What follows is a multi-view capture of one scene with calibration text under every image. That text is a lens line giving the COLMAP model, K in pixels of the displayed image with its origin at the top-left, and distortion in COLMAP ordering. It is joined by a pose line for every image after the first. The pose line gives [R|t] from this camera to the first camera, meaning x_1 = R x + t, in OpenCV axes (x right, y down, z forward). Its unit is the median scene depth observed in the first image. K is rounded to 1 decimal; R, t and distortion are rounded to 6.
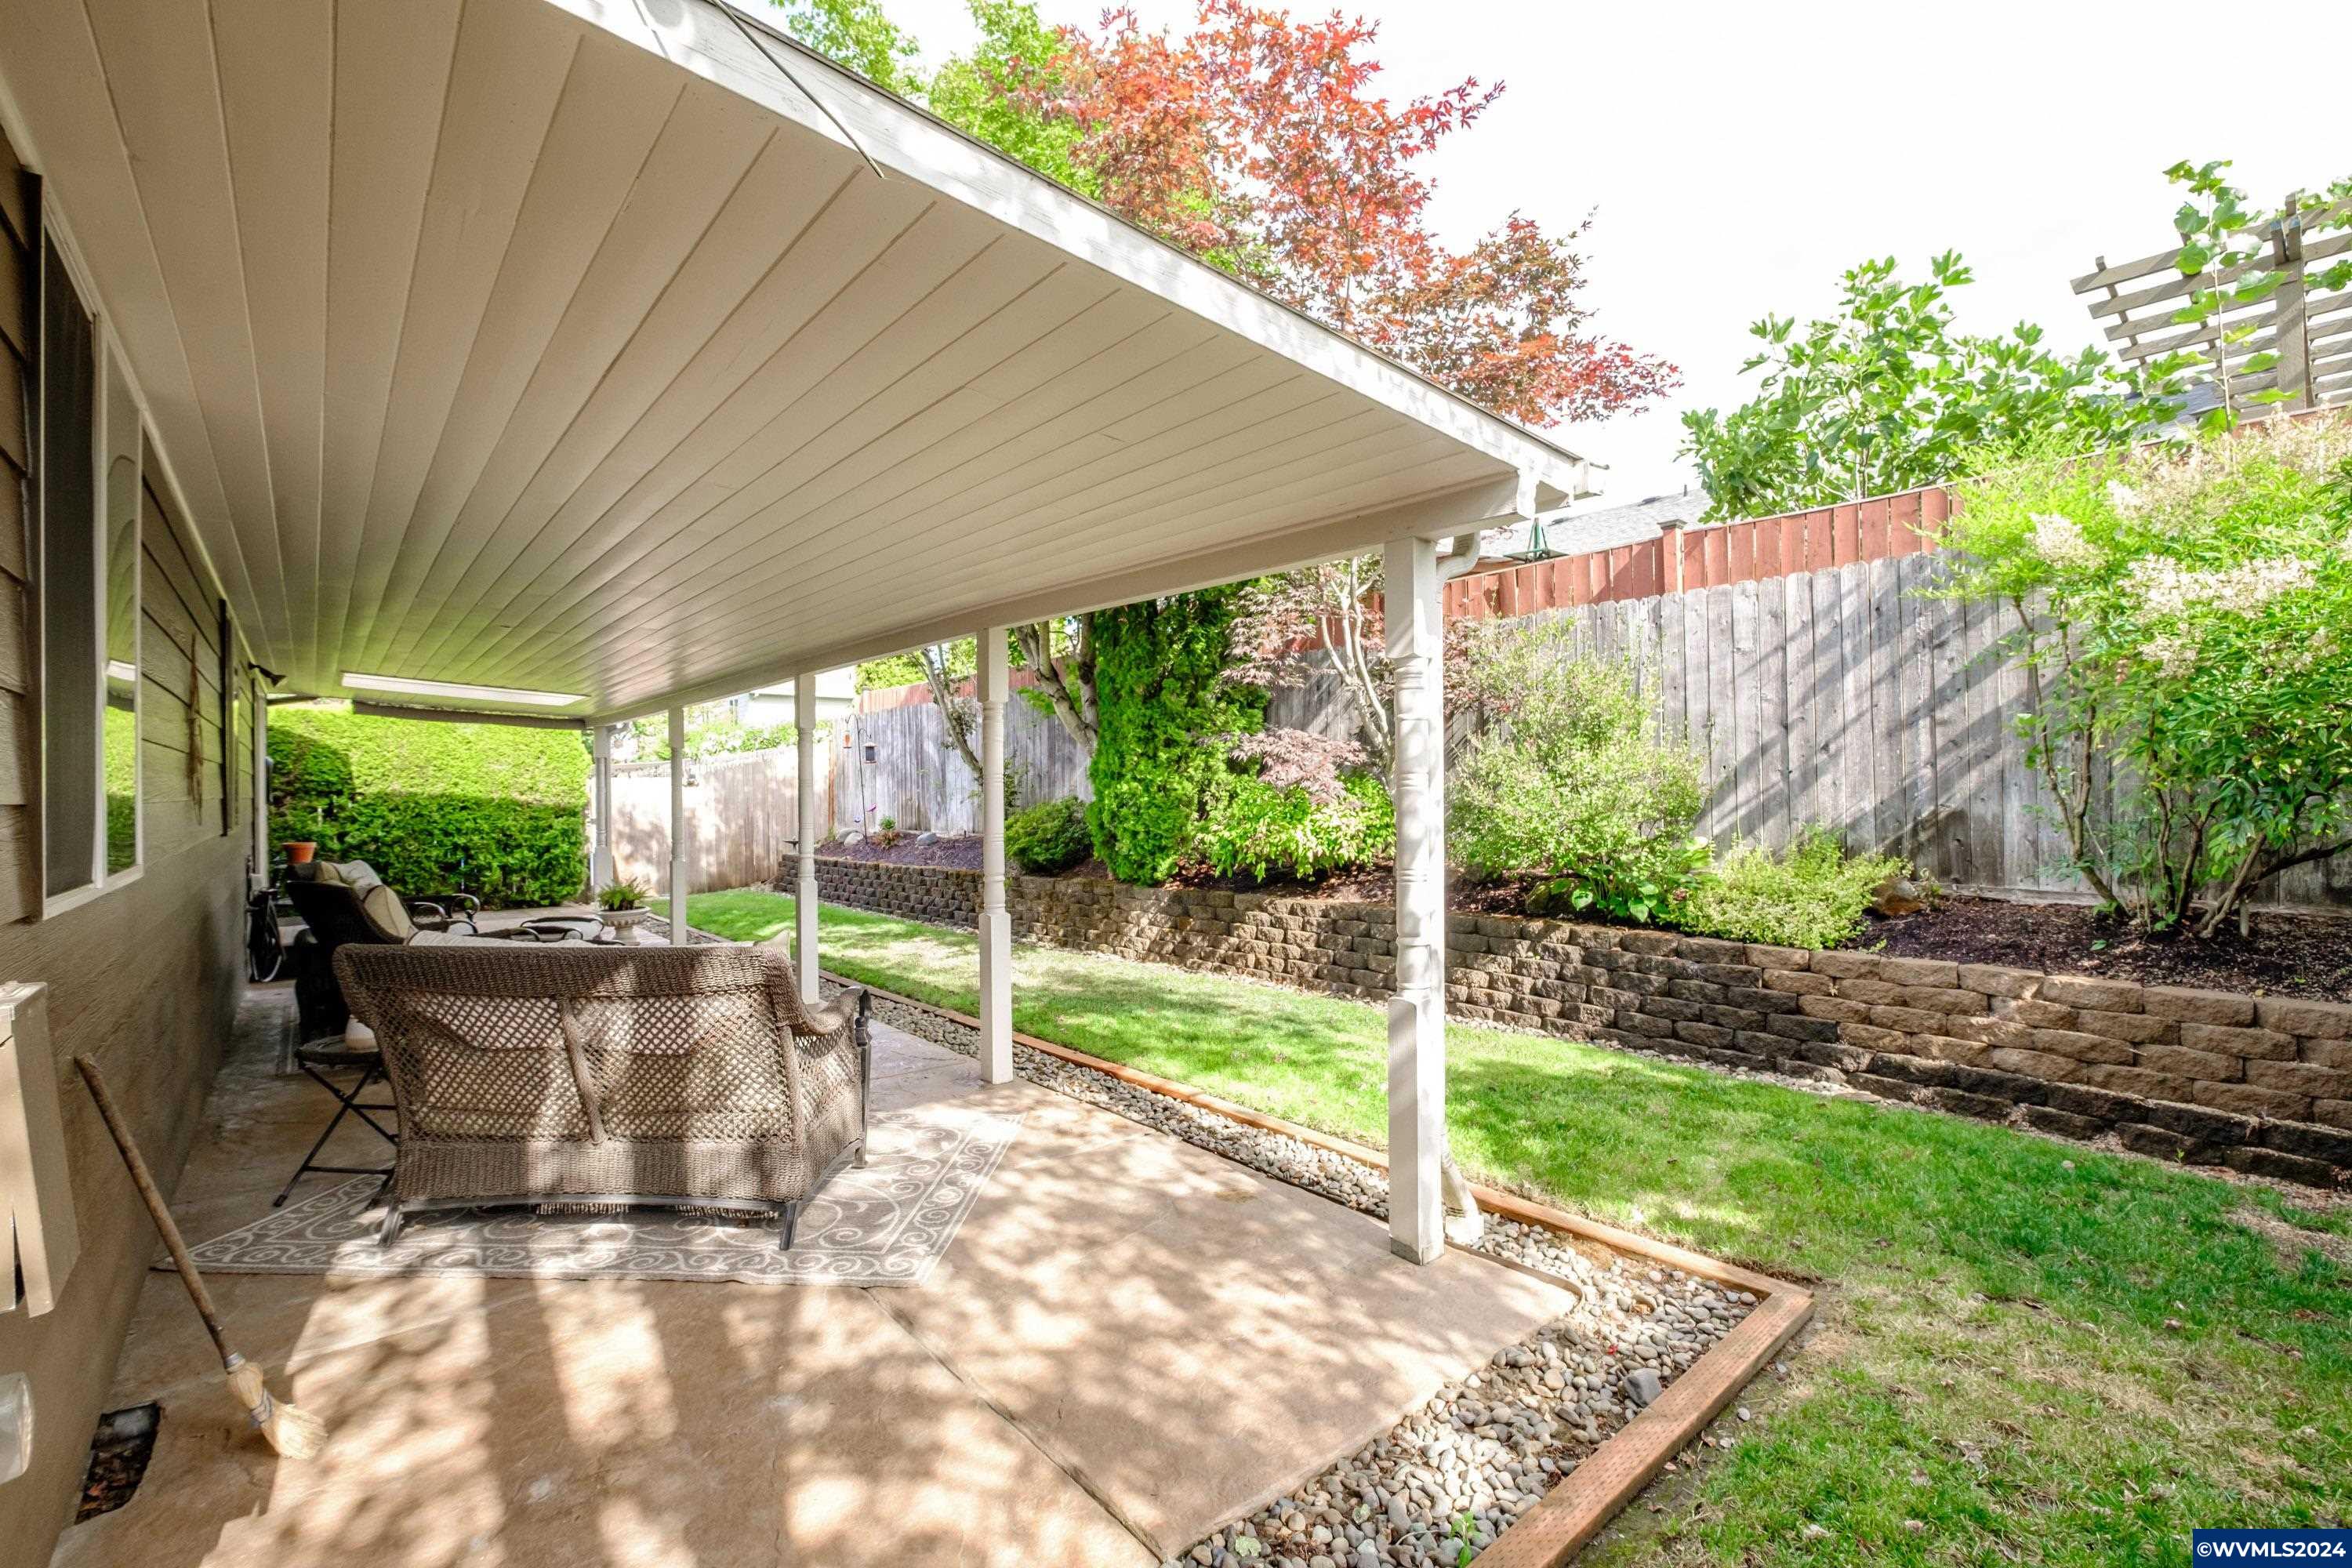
lens RADIAL K [[1032.1, 0, 1173.8], [0, 1032.1, 791.3], [0, 0, 1]] dist [-0.001786, -0.000360]
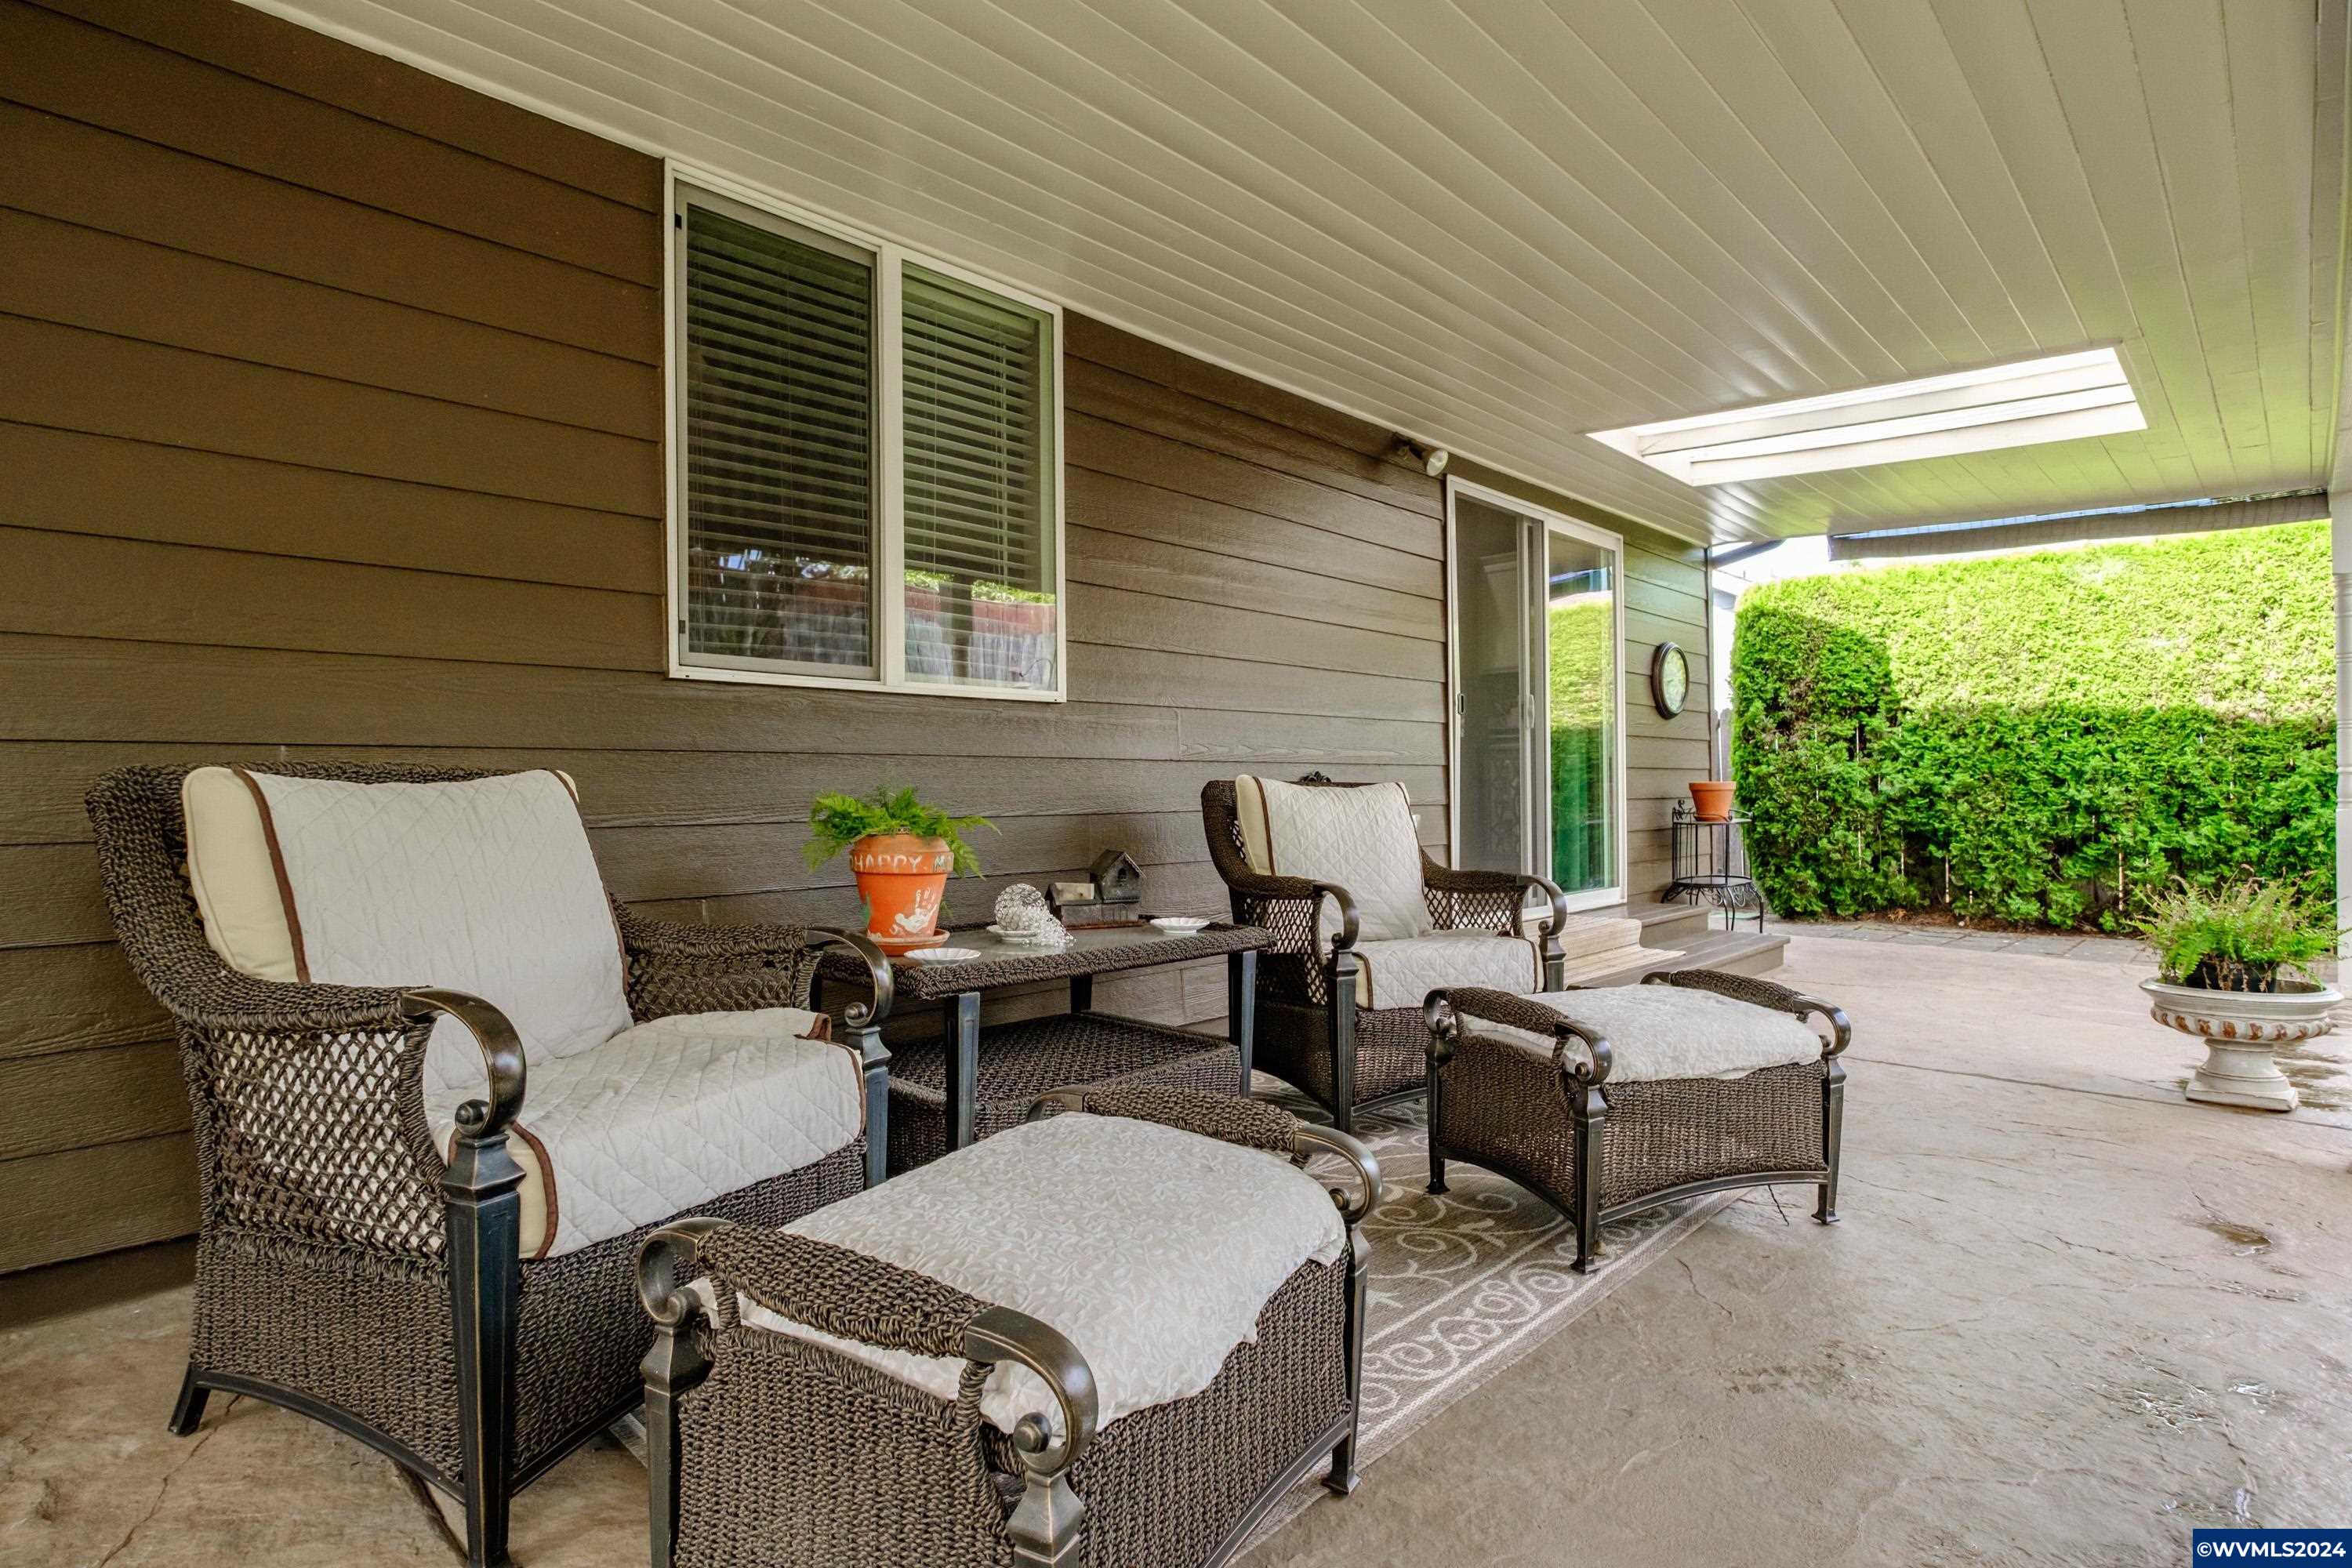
lens RADIAL K [[1199.4, 0, 1173.8], [0, 1199.4, 784.6], [0, 0, 1]] dist [0.002541, 0.000361]
pose [[0.112483, 0.002112, -0.993651, -0.155475], [0.009524, 0.999950, 0.003204, 0.037002], [0.993608, -0.009824, 0.112457, 0.491985]]
